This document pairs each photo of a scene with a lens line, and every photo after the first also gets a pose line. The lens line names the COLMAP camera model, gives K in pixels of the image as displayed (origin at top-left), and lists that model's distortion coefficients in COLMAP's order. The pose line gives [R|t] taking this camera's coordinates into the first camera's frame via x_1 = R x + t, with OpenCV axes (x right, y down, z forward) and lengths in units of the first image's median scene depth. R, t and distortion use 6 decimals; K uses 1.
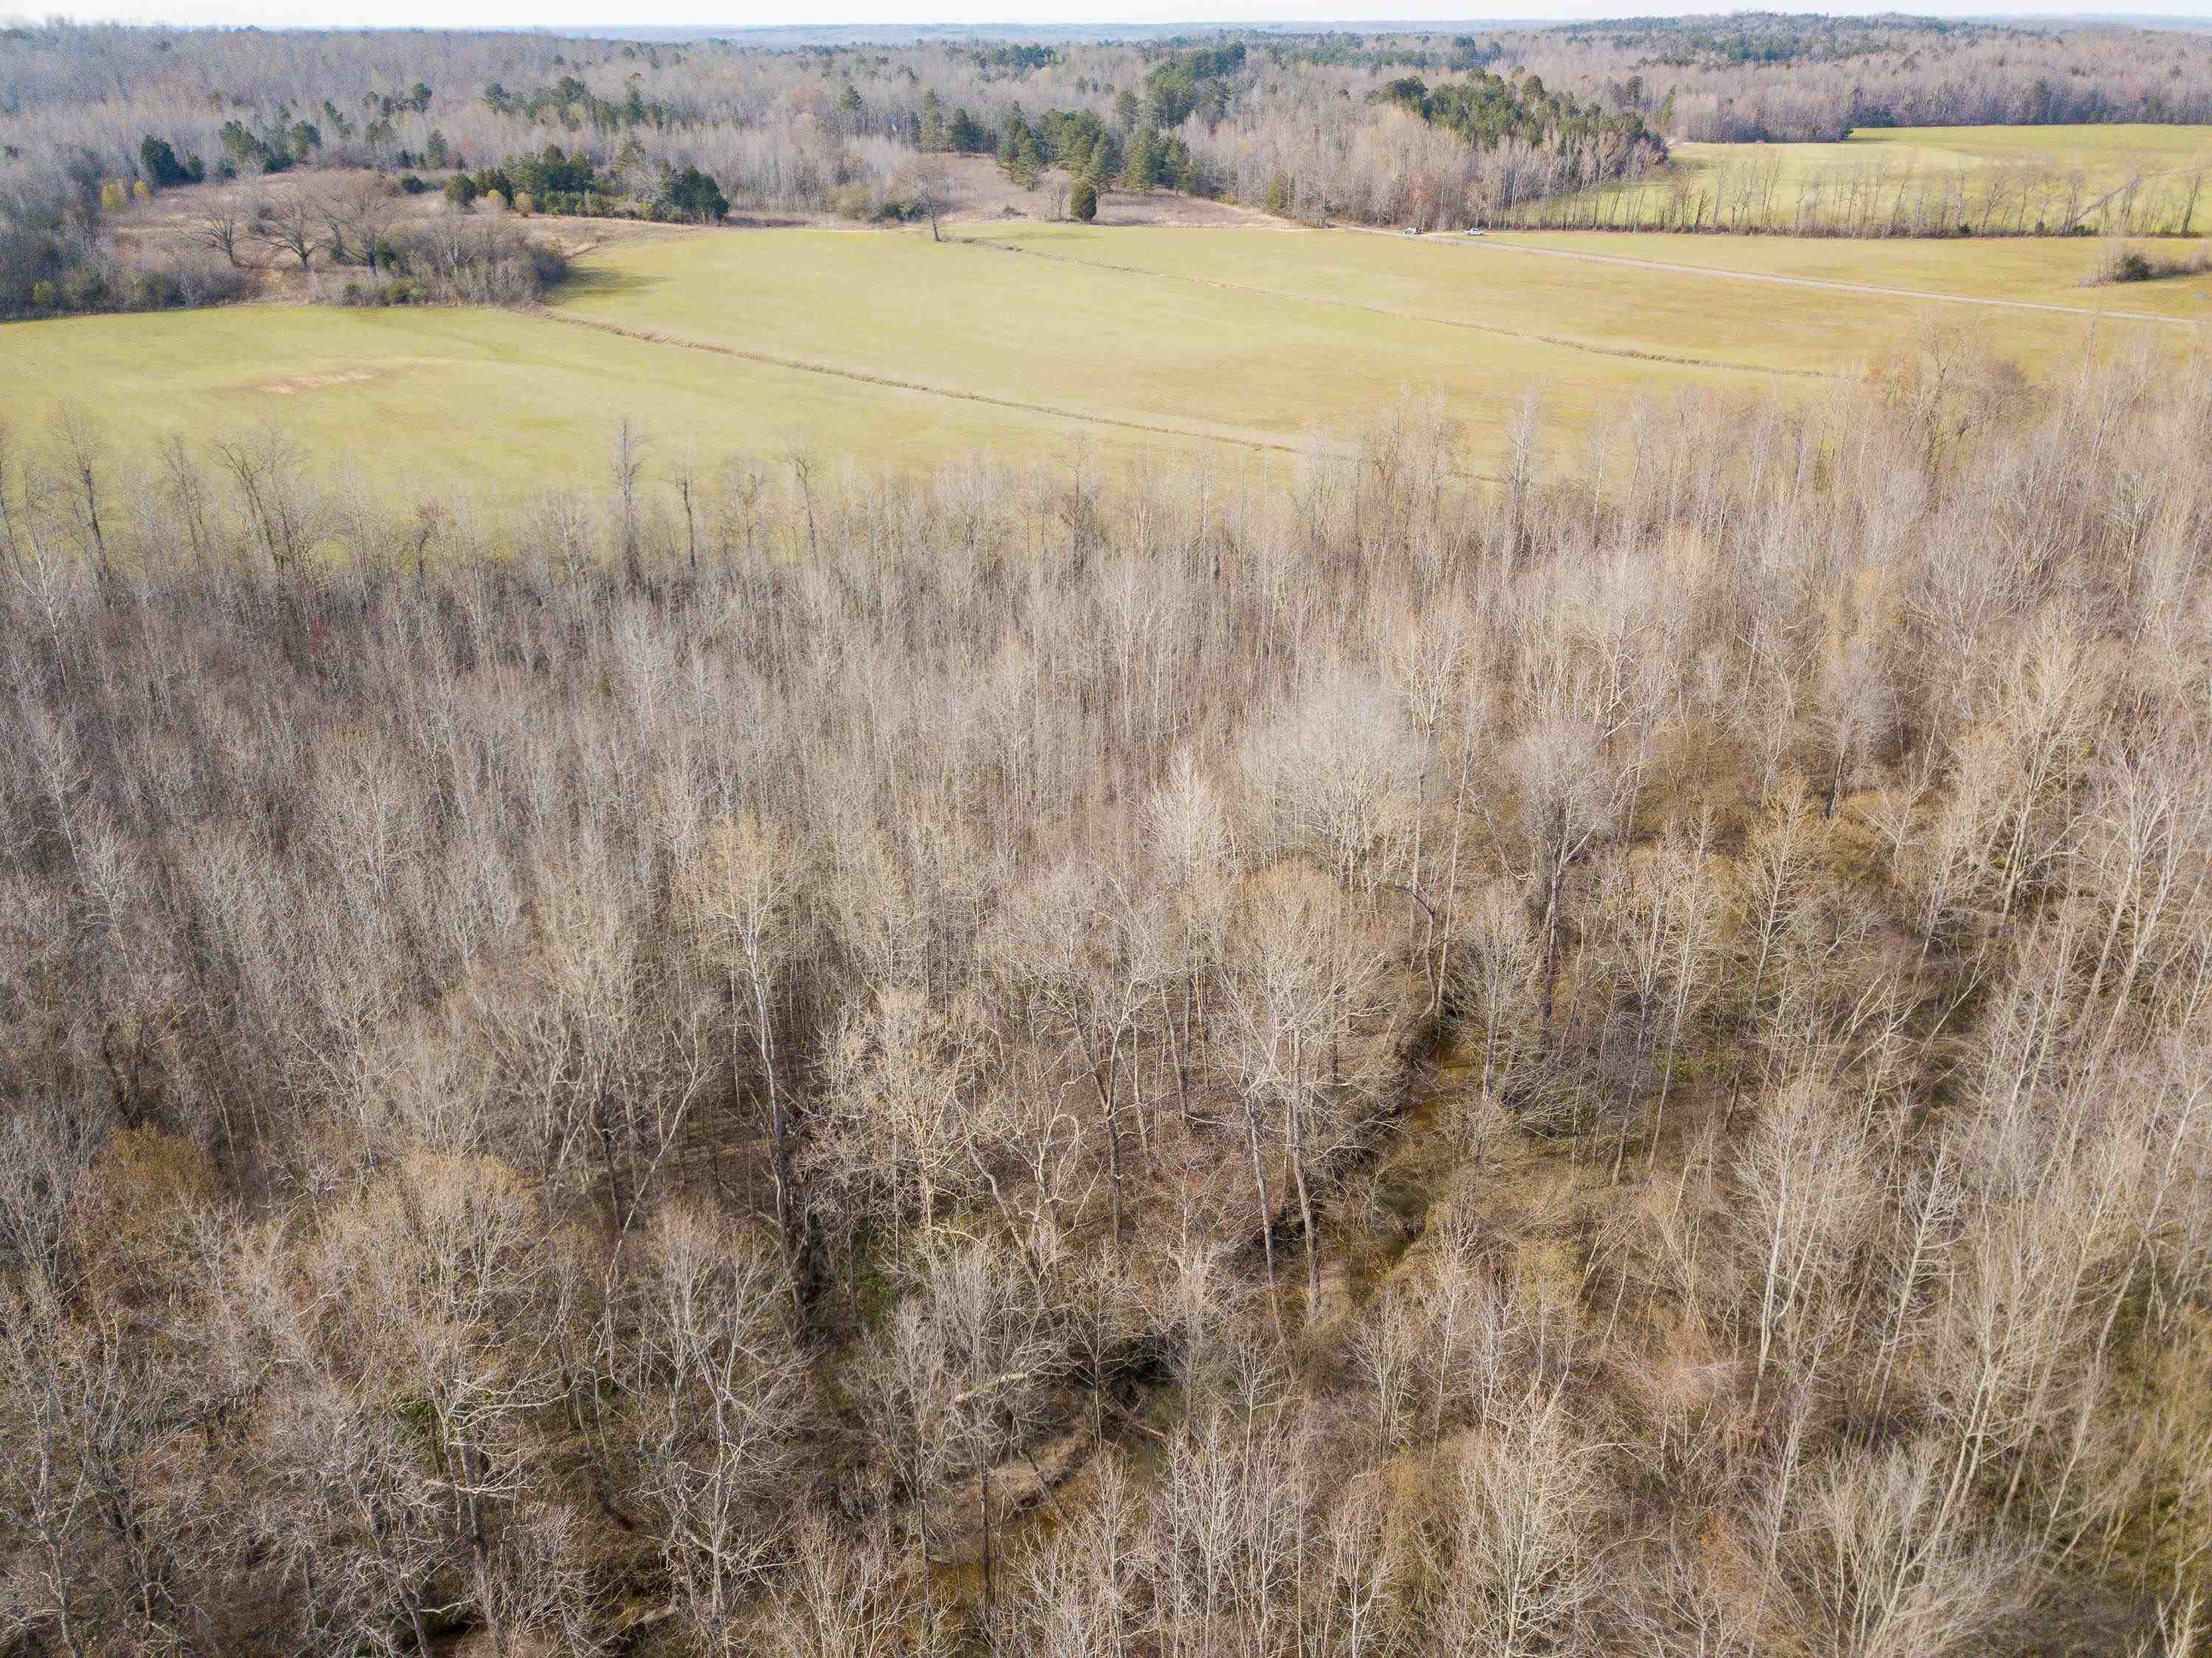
lens RADIAL K [[1694.2, 0, 1100.9], [0, 1694.2, 823.0], [0, 0, 1]] dist [0.016100, -0.005723]
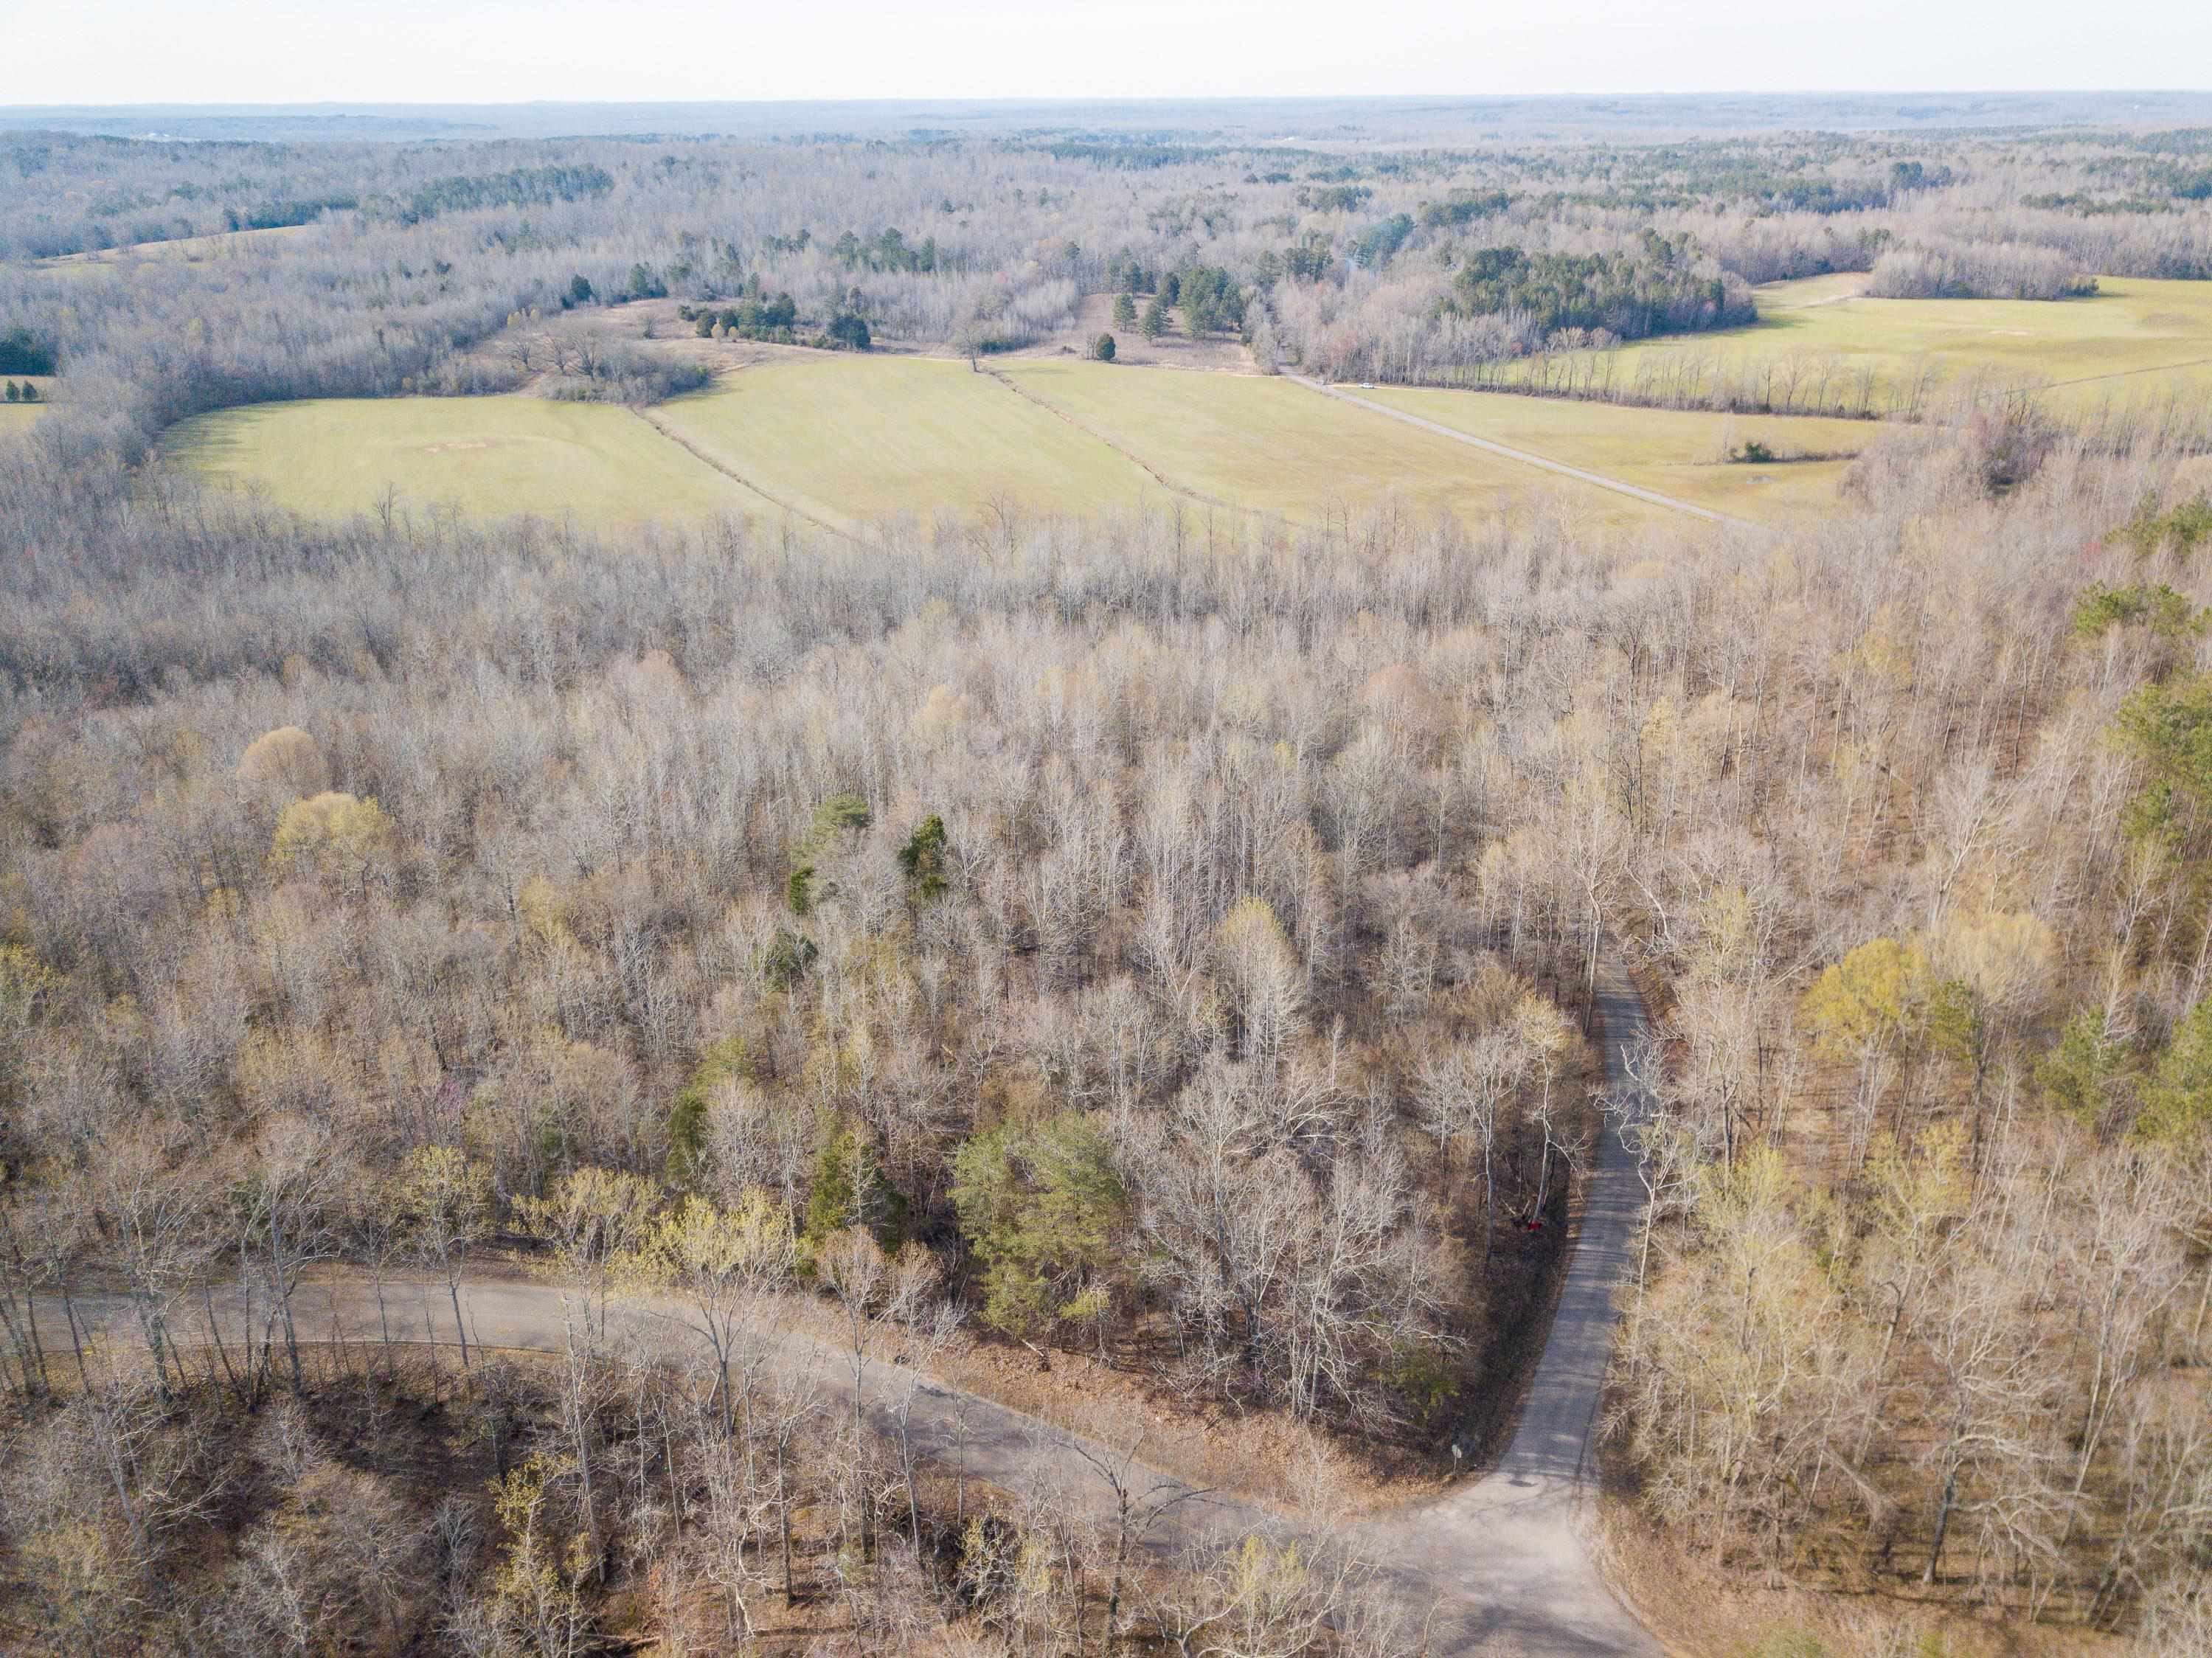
lens RADIAL K [[1694.2, 0, 1105.9], [0, 1694.2, 829.0], [0, 0, 1]] dist [0.016100, -0.005723]
pose [[0.925266, 0.150529, -0.348173, 0.536733], [-0.160237, 0.987078, 0.000925, 0.023335], [0.343813, 0.054934, 0.937430, -0.284520]]
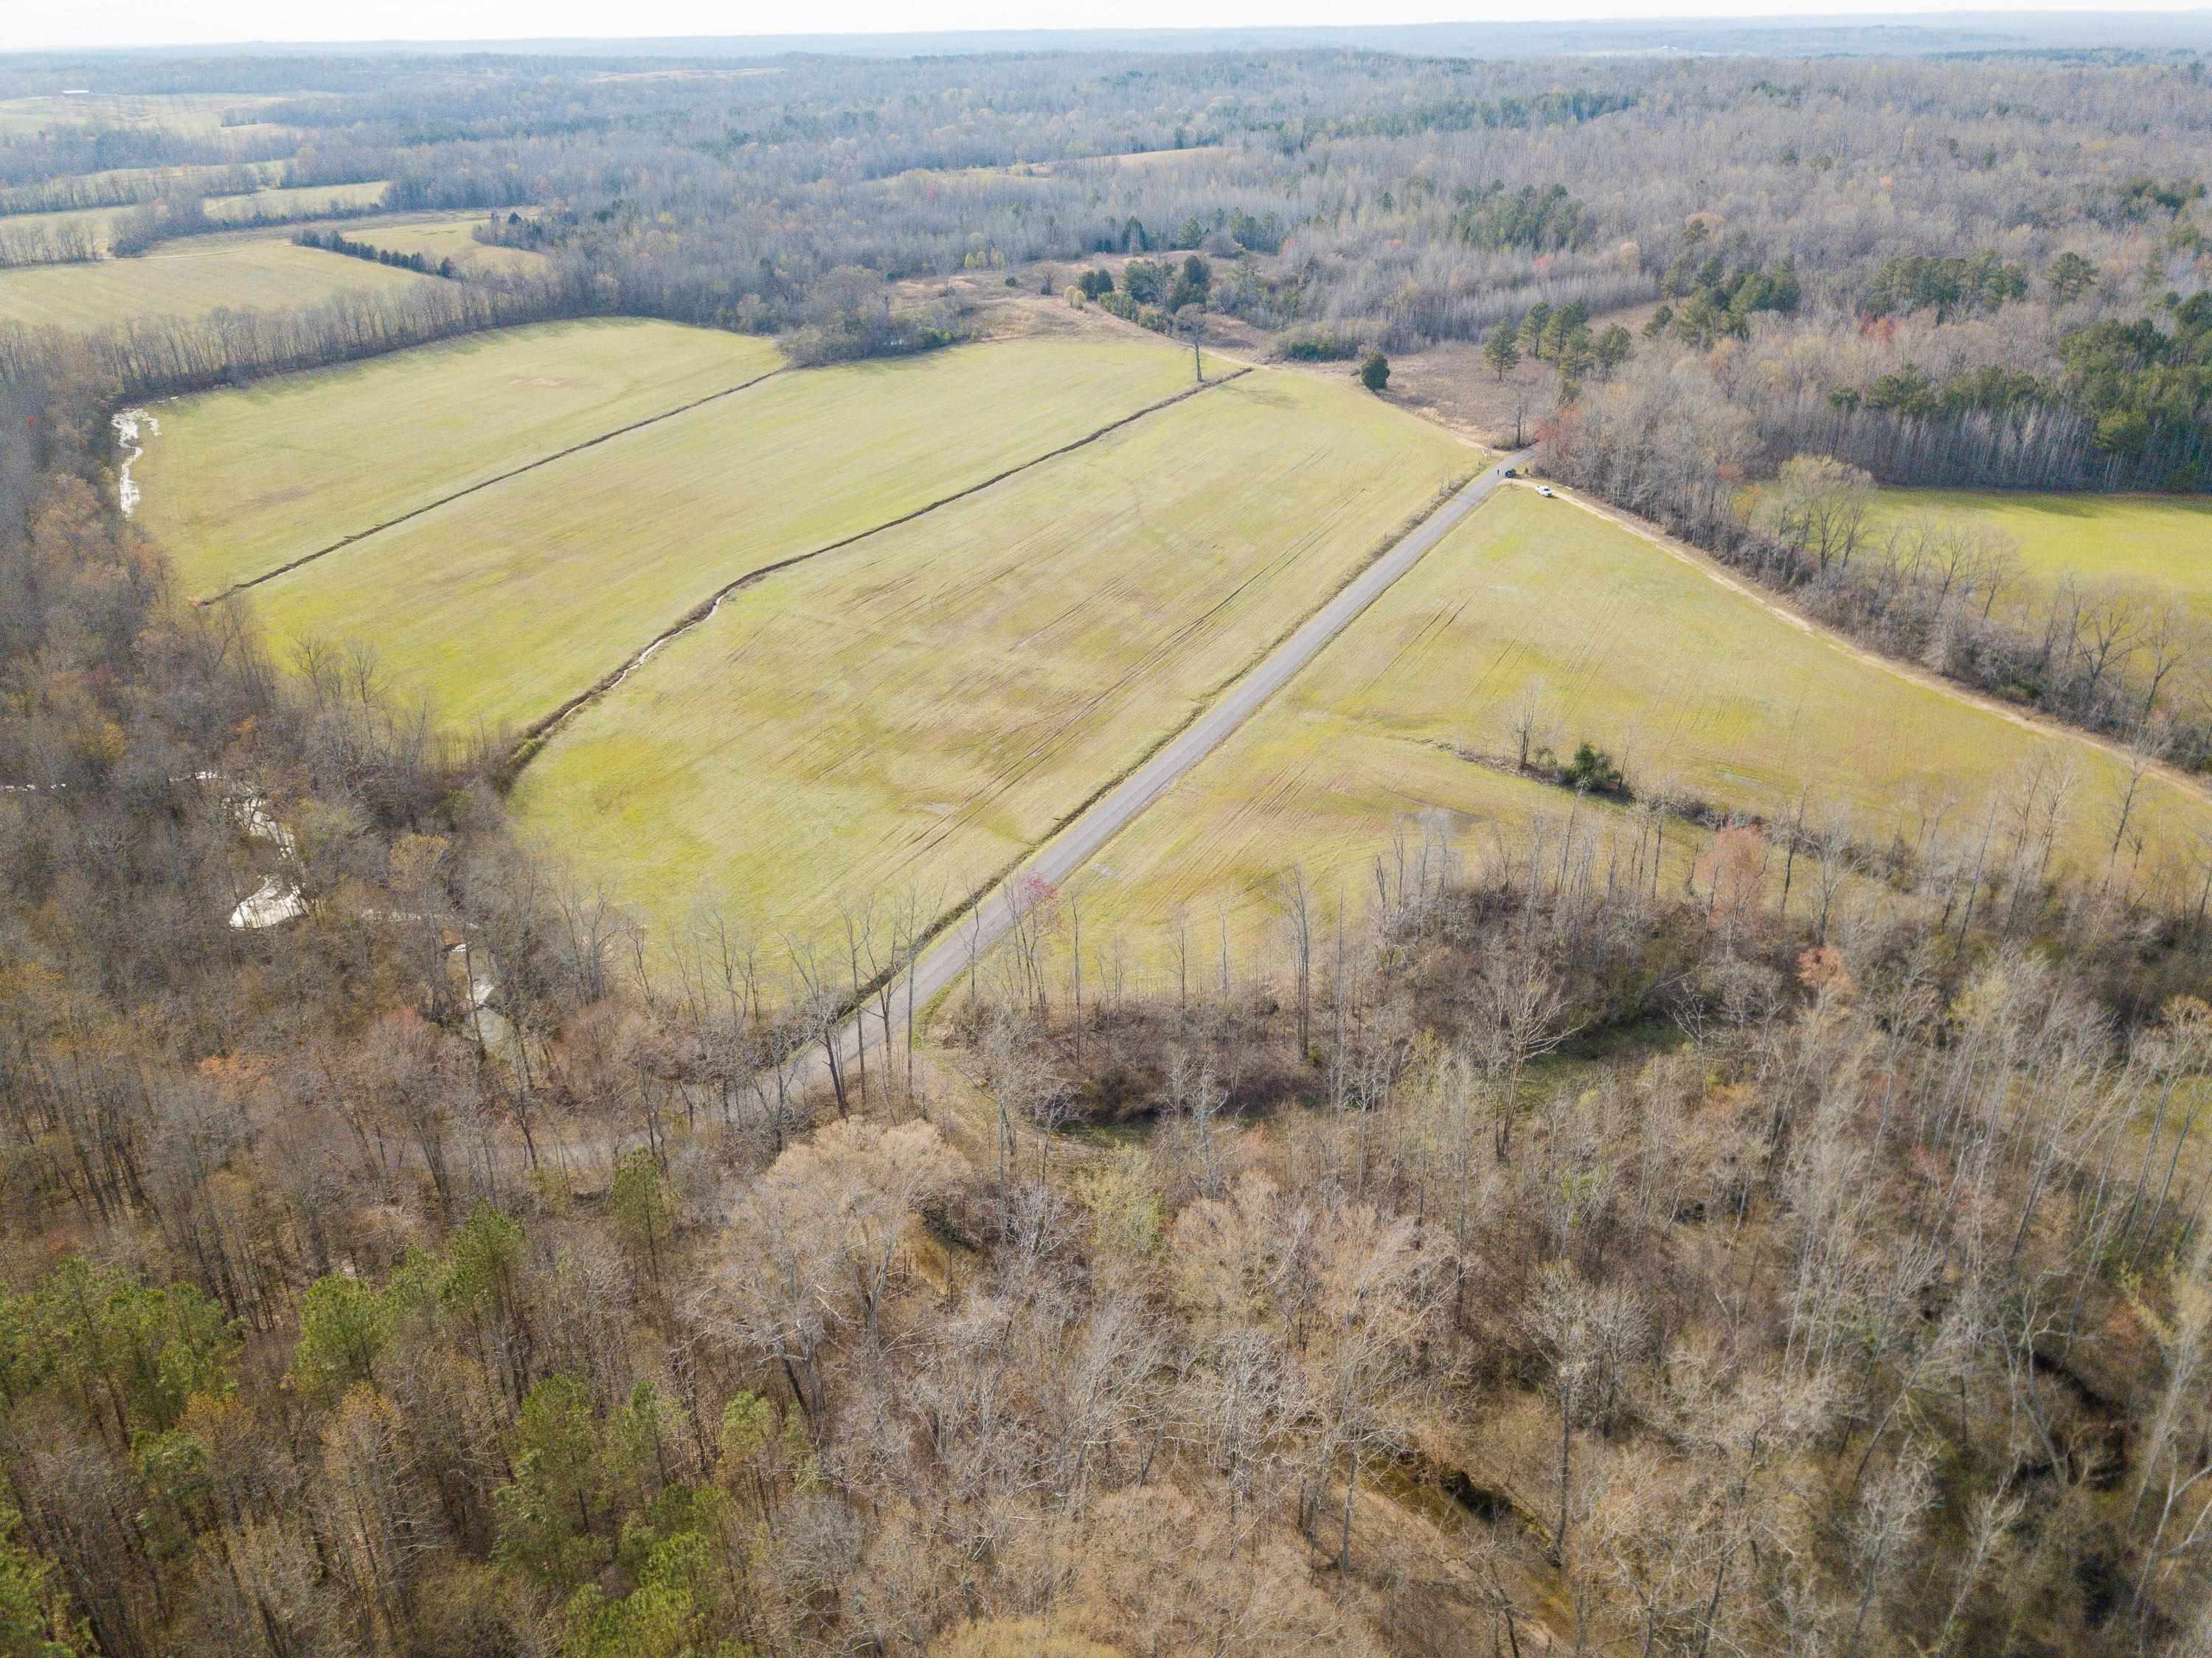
lens RADIAL K [[1694.2, 0, 1084.4], [0, 1694.2, 835.4], [0, 0, 1]] dist [0.016100, -0.005723]
pose [[0.326896, 0.410571, -0.851217, 0.901962], [-0.394029, 0.877892, 0.272116, -0.331426], [0.859000, 0.246450, 0.448756, 0.471012]]
